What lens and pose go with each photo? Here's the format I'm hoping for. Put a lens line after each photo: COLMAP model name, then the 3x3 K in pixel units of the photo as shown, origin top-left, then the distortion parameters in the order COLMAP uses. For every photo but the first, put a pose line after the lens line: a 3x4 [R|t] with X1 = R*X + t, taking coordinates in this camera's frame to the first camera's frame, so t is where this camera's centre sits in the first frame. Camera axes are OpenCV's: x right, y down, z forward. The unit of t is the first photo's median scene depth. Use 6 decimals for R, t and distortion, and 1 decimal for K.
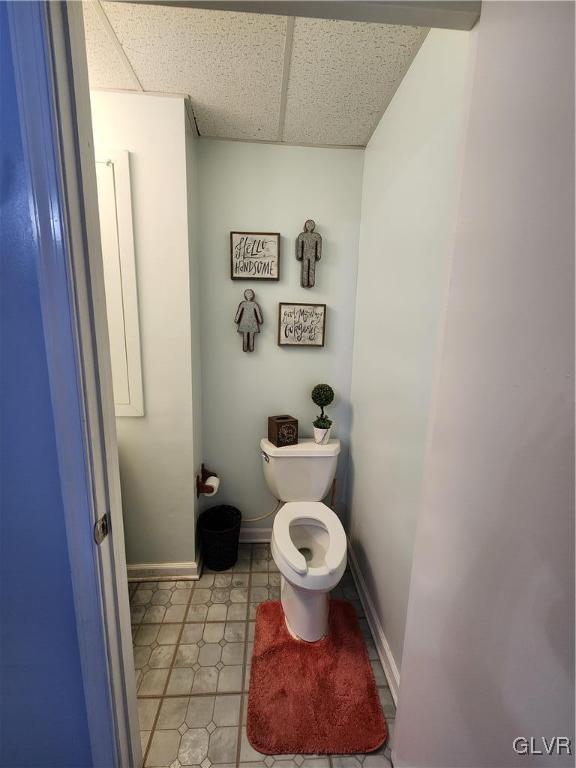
lens RADIAL K [[312.5, 0, 288.0], [0, 312.5, 384.0], [0, 0, 1]] dist [0.000475, -0.000655]
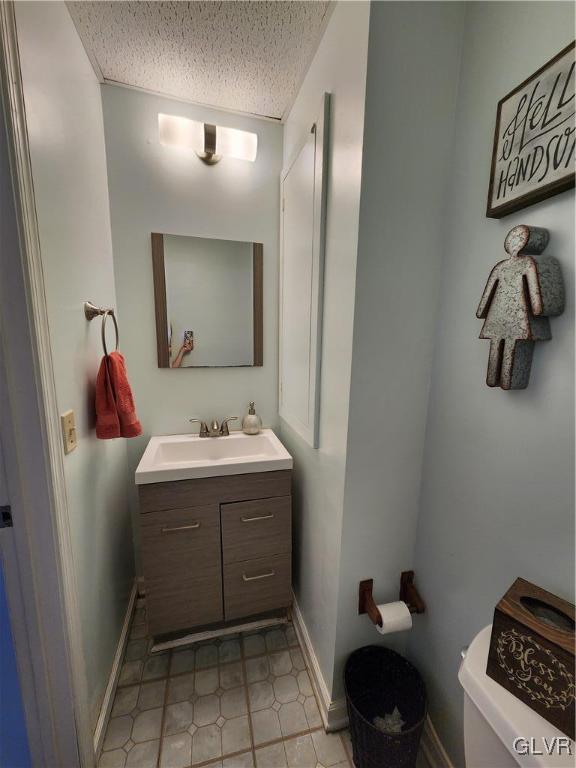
lens RADIAL K [[312.5, 0, 288.0], [0, 312.5, 384.0], [0, 0, 1]] dist [0.000475, -0.000655]
pose [[0.197145, 0.131838, -0.971469, 0.214976], [-0.184316, 0.978231, 0.095352, -0.099750], [0.962892, 0.160259, 0.217153, 0.678532]]
